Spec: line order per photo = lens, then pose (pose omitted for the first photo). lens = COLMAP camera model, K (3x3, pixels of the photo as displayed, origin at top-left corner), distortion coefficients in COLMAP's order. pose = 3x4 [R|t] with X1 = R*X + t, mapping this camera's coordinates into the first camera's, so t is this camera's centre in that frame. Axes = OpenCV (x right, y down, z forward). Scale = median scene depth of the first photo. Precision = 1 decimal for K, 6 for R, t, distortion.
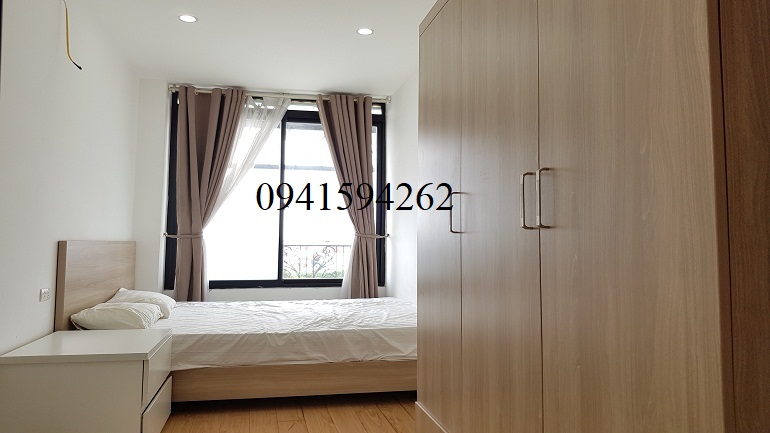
lens RADIAL K [[592.7, 0, 396.3], [0, 592.7, 190.6], [0, 0, 1]] dist [0.004286, -0.005549]
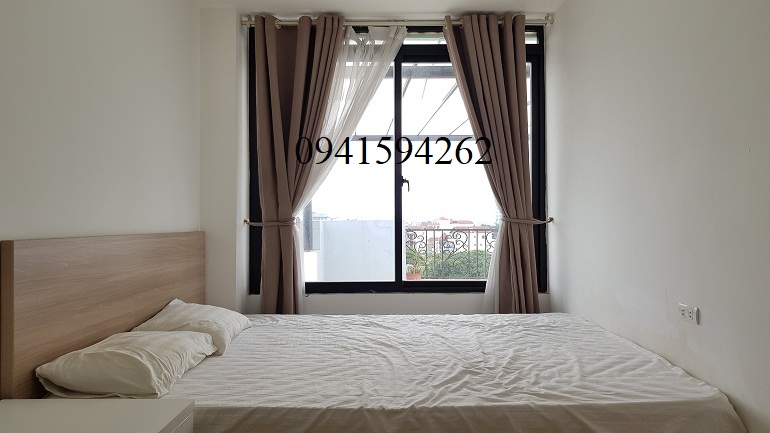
lens RADIAL K [[592.7, 0, 385.4], [0, 592.7, 215.4], [0, 0, 1]] dist [0.004286, -0.005549]
pose [[0.973772, -0.011105, -0.227255, -0.047732], [0.027738, 0.997152, 0.070131, 0.017877], [0.225829, -0.074595, 0.971307, 0.309045]]
